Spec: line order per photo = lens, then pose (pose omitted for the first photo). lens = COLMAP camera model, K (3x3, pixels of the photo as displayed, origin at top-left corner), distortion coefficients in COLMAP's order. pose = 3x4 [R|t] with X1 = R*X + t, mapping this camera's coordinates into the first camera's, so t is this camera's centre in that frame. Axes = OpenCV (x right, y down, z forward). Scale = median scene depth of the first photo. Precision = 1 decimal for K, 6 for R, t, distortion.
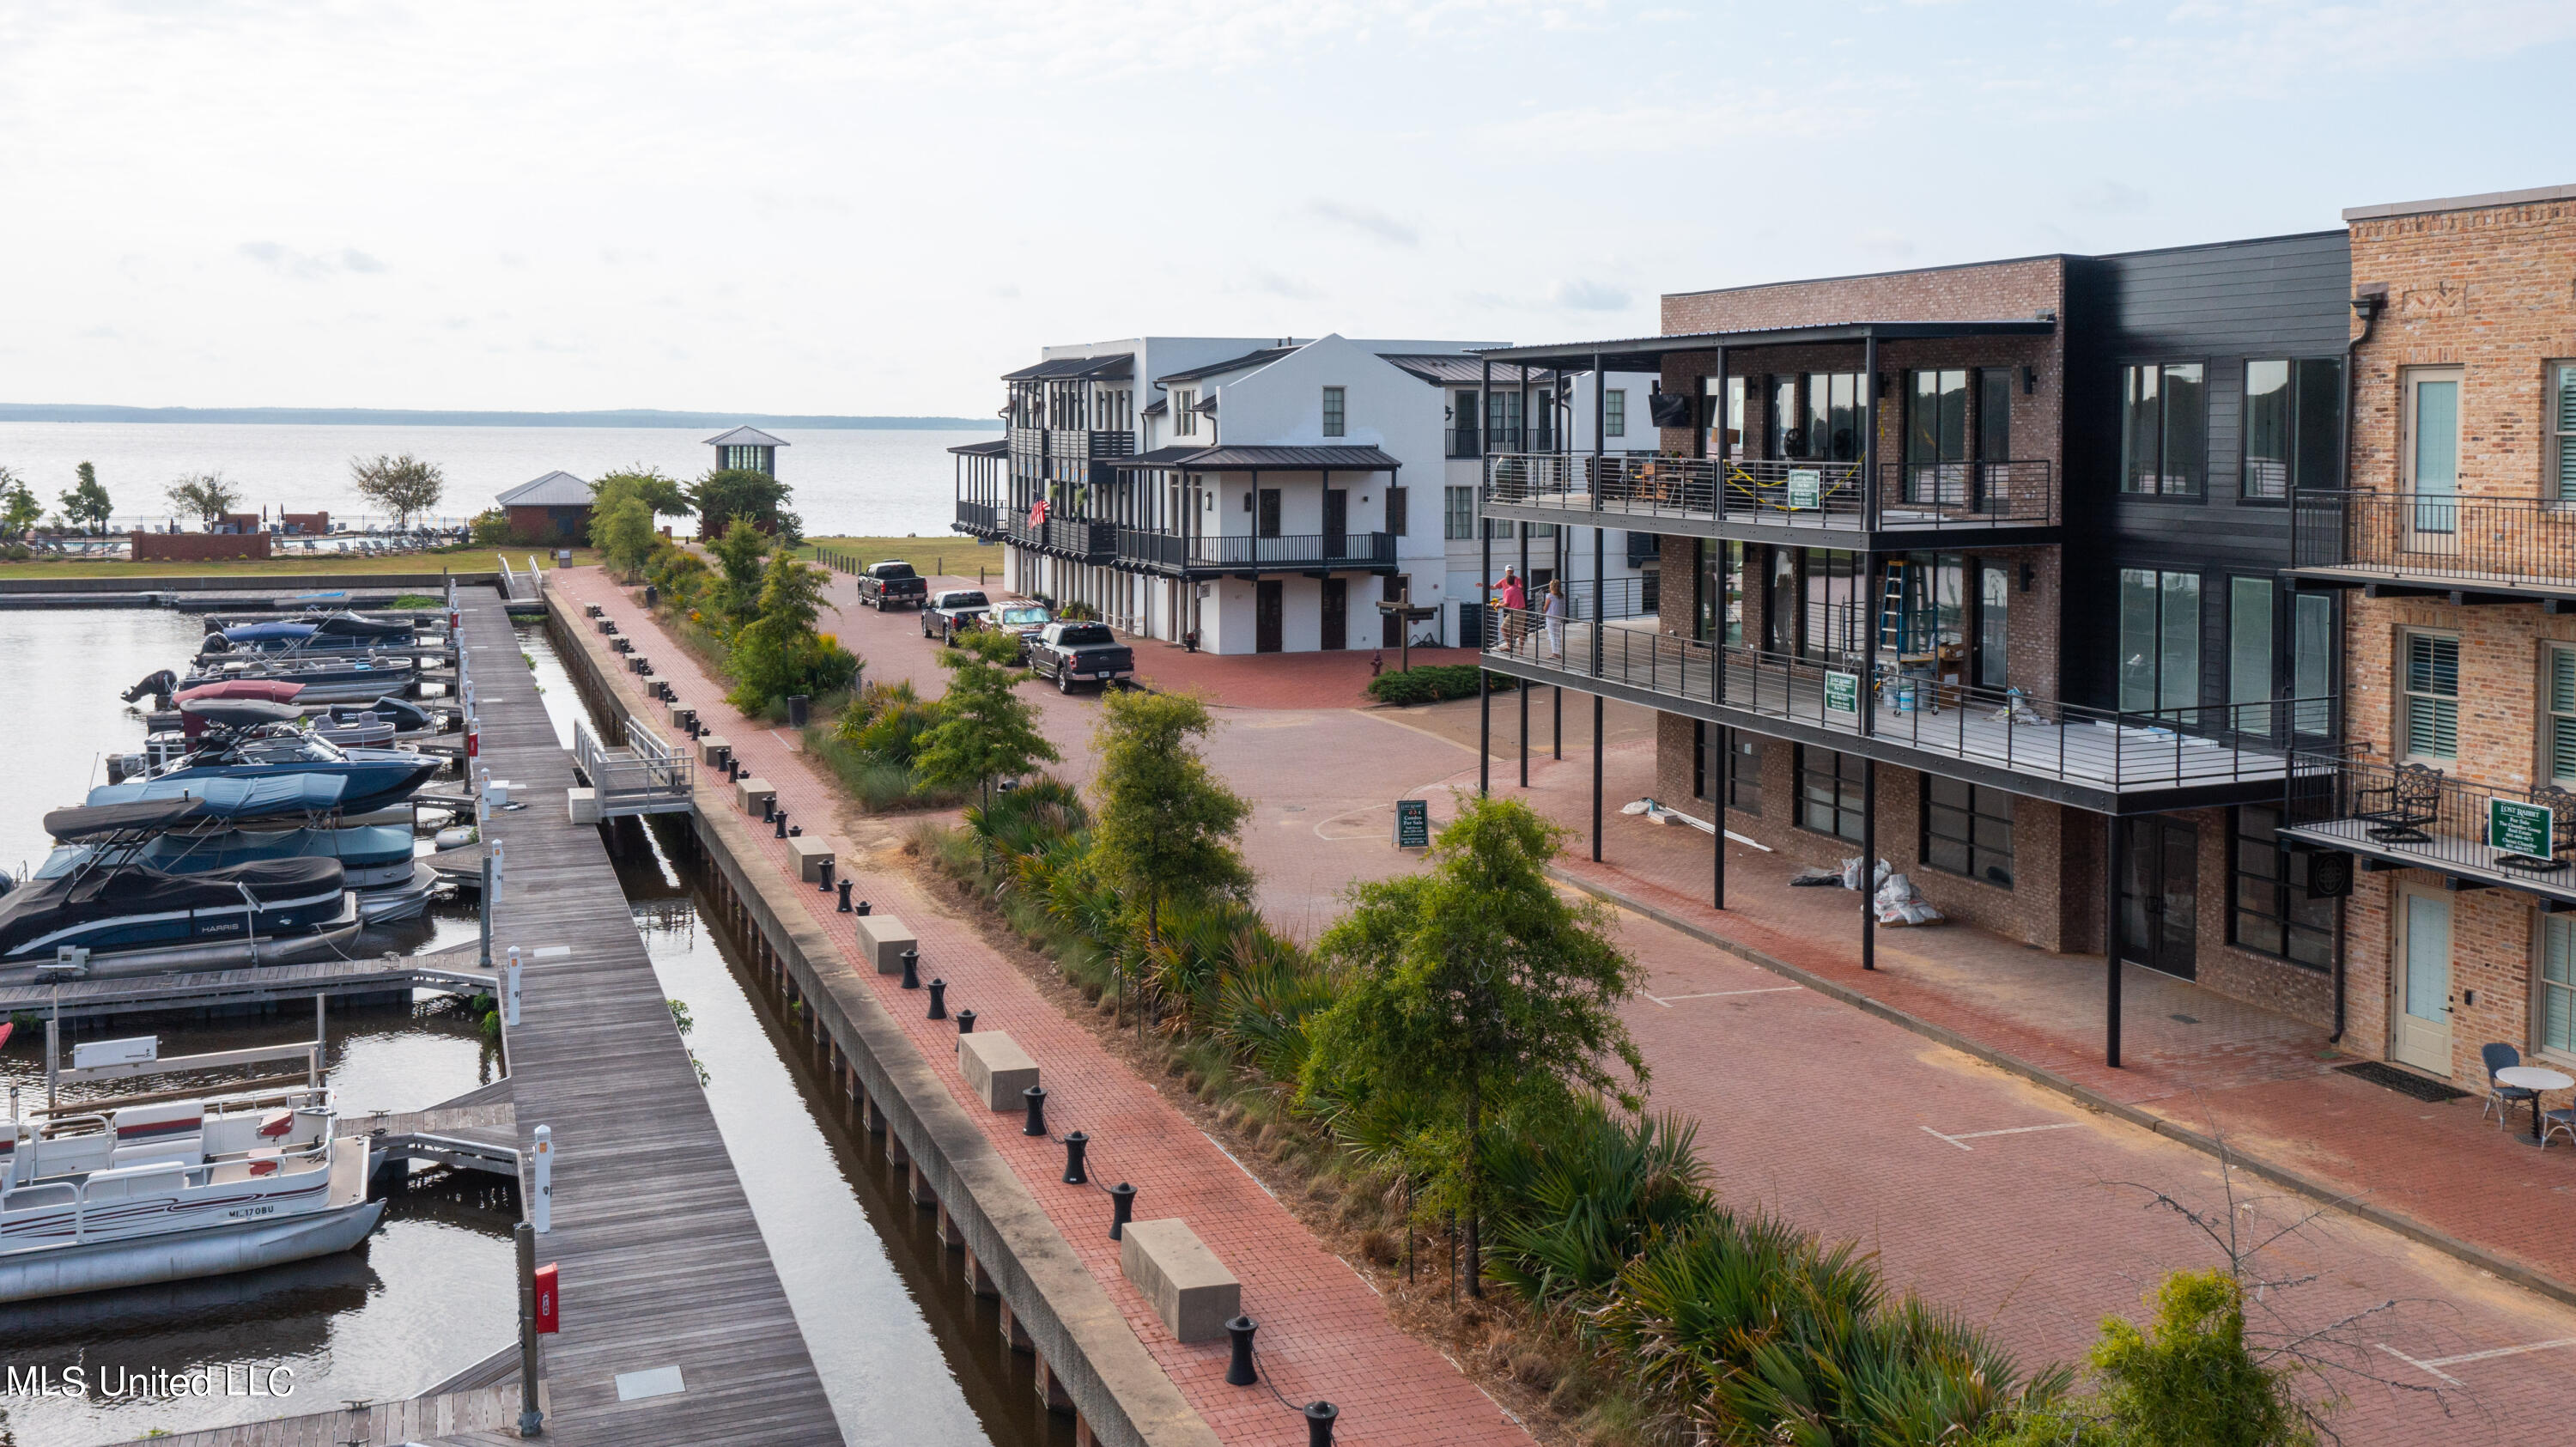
lens RADIAL K [[2039.5, 0, 1276.9], [0, 2039.5, 525.6], [0, 0, 1]] dist [0.007410, 0.003837]
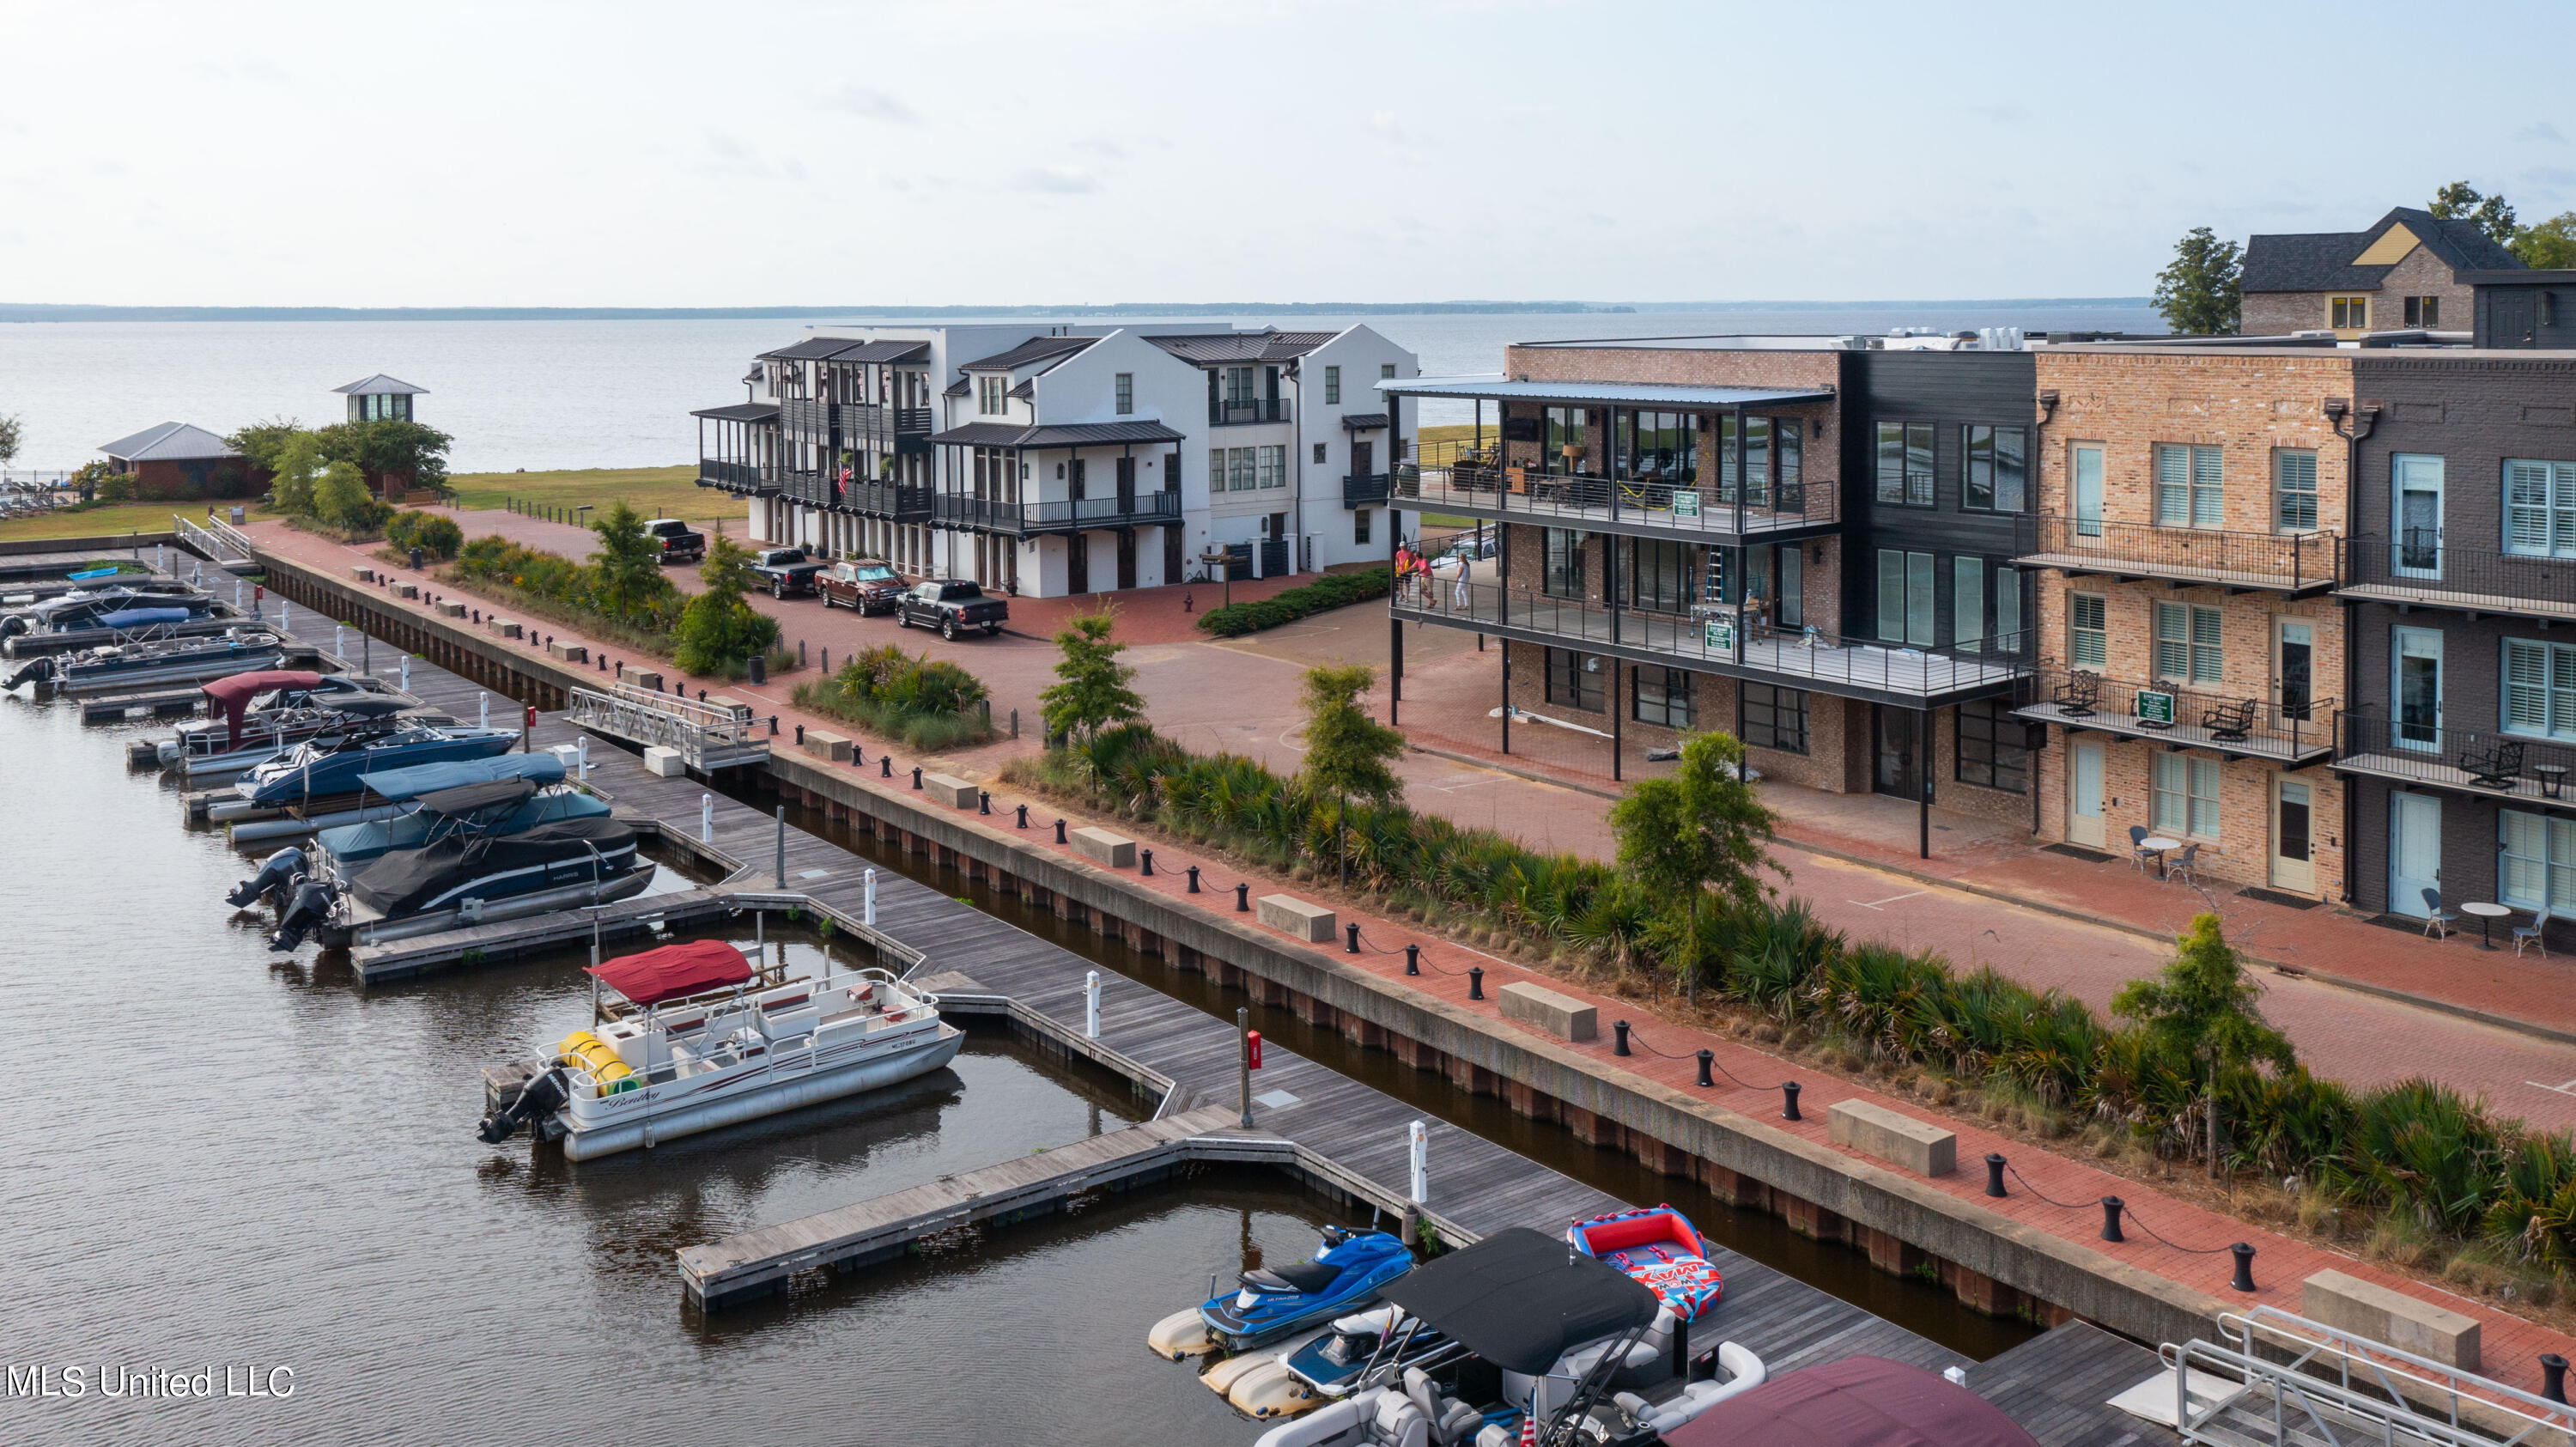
lens RADIAL K [[2059.1, 0, 1174.2], [0, 2059.1, 436.3], [0, 0, 1]] dist [0.003948, 0.003131]
pose [[0.970728, -0.031240, 0.238142, -0.489870], [0.027322, 0.999432, 0.019740, -0.111755], [-0.238623, -0.012655, 0.971030, -0.415539]]
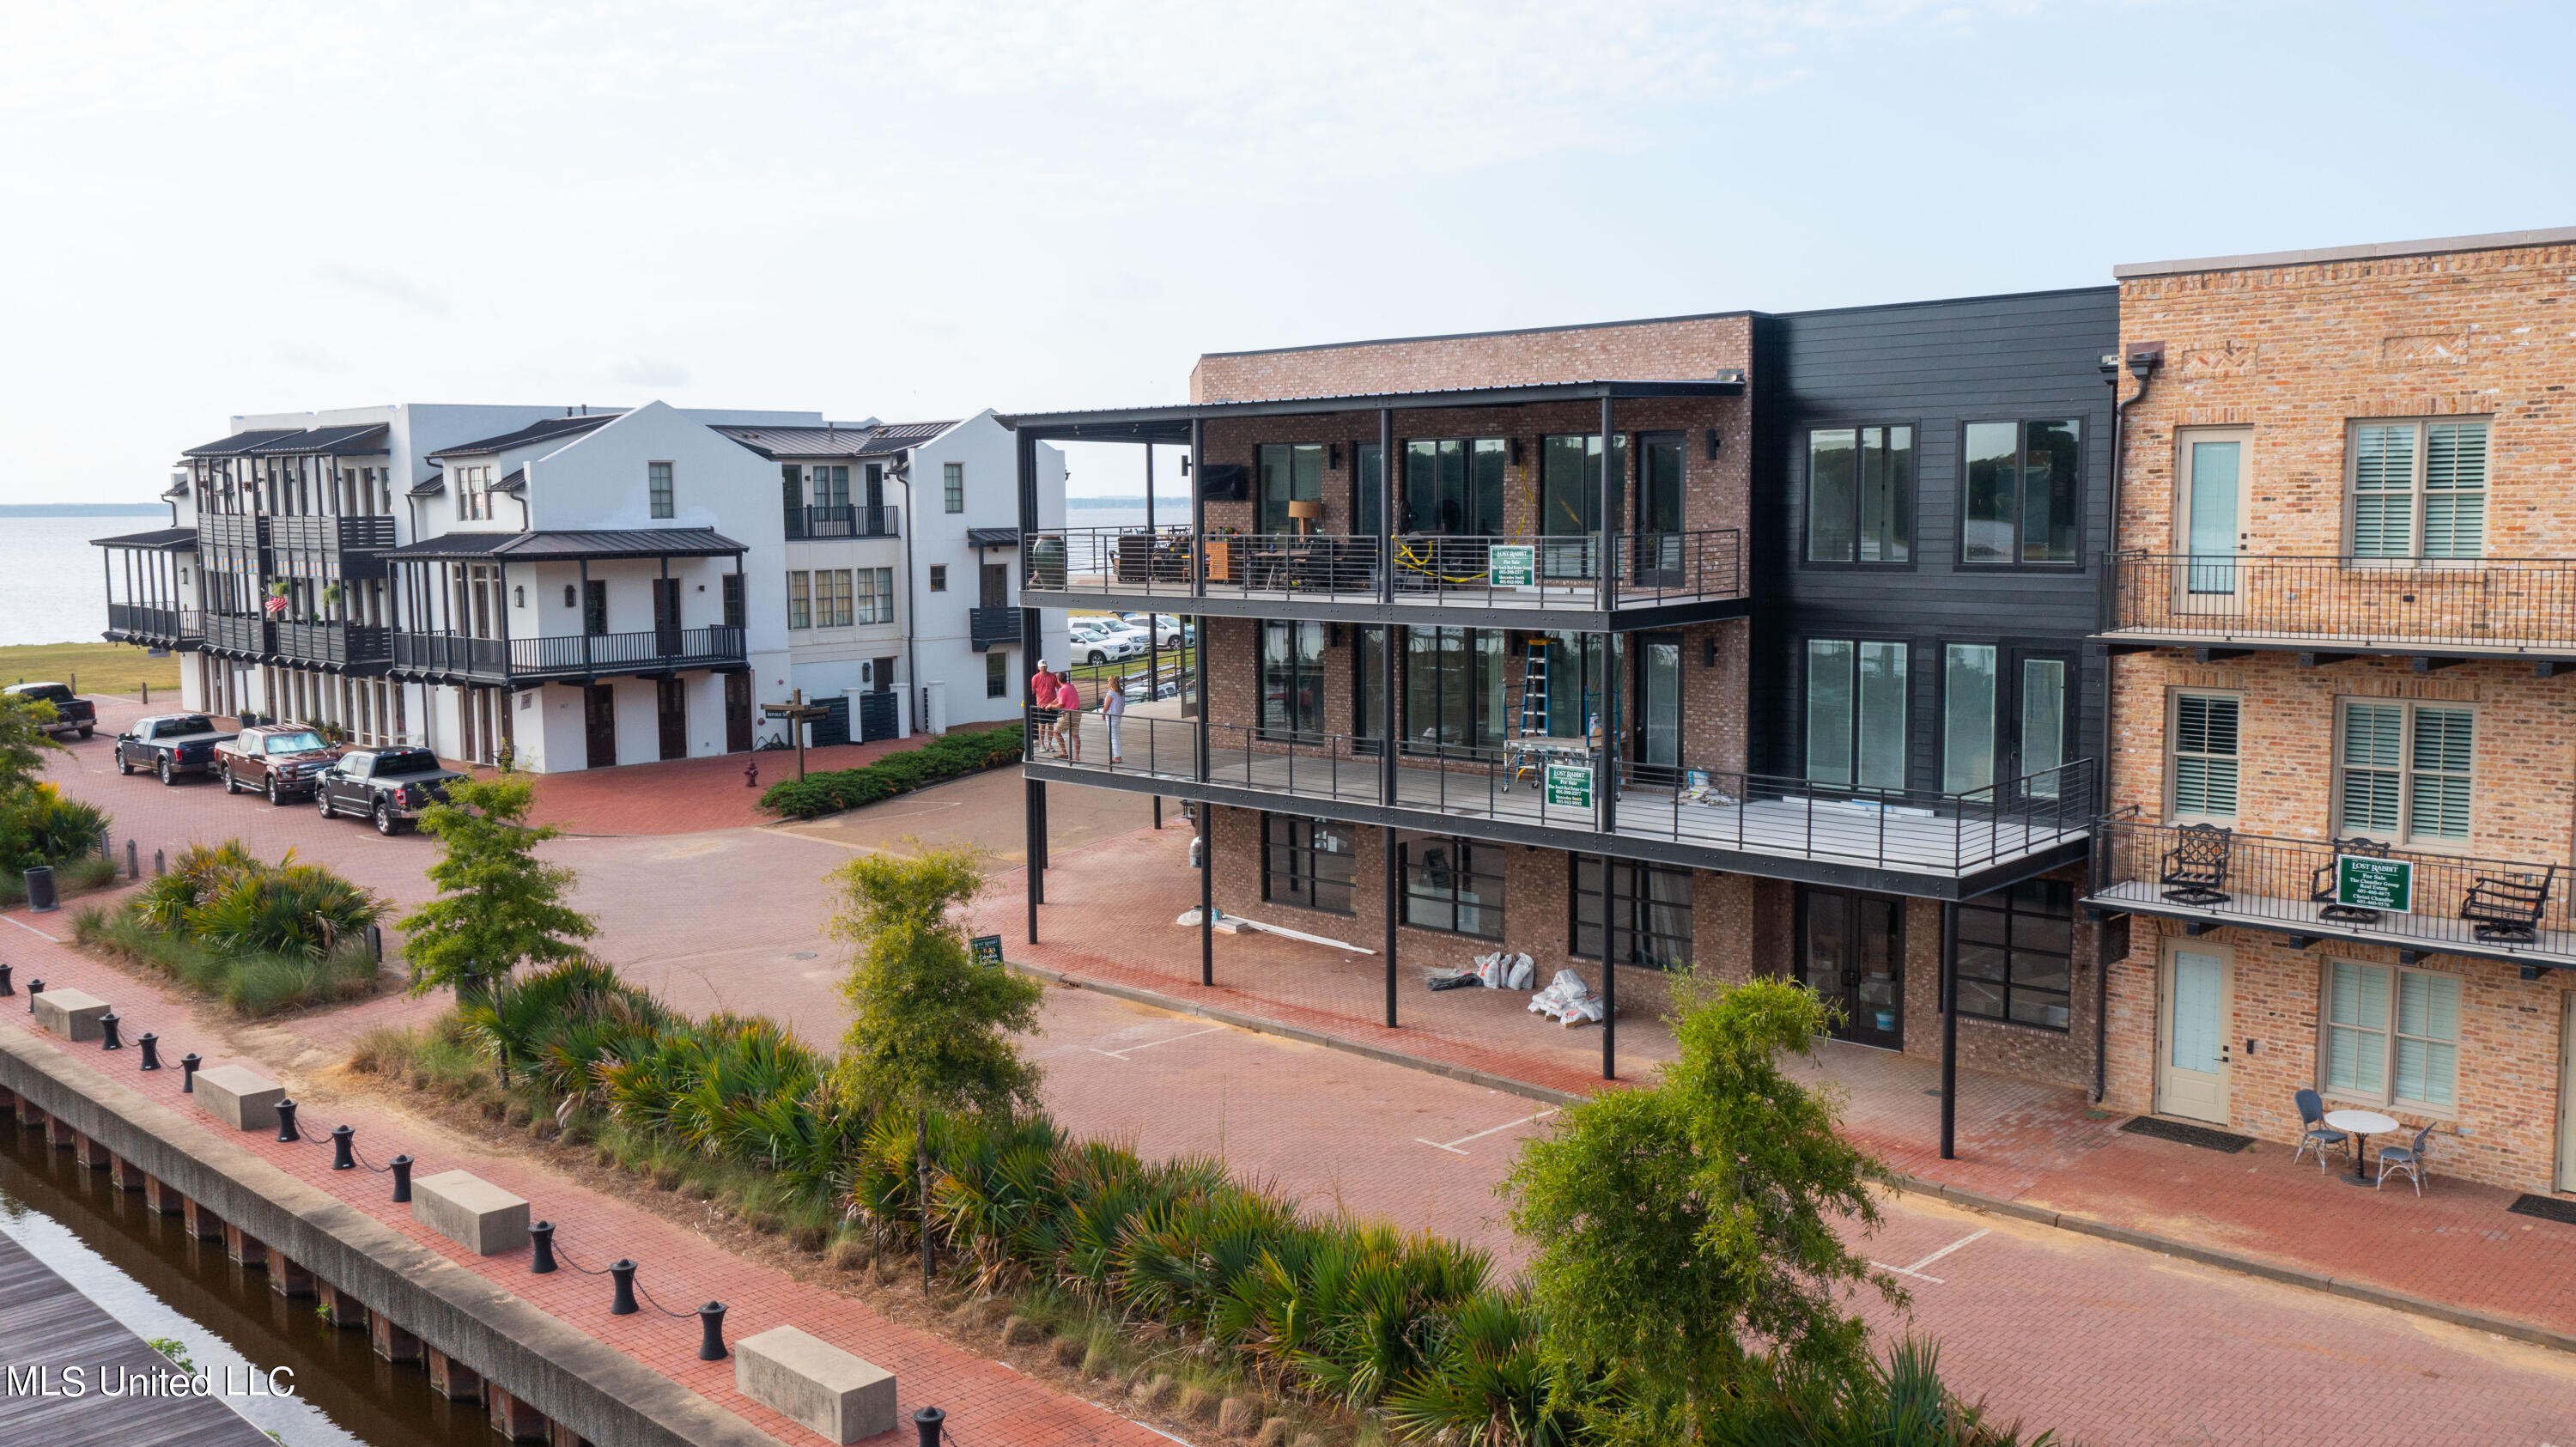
lens RADIAL K [[1983.8, 0, 1175.8], [0, 1983.8, 735.6], [0, 0, 1]] dist [0.008040, 0.000169]
pose [[0.915661, -0.060742, 0.397336, -0.239723], [0.033597, 0.996623, 0.074931, -0.014207], [-0.400545, -0.055262, 0.914609, 0.251011]]
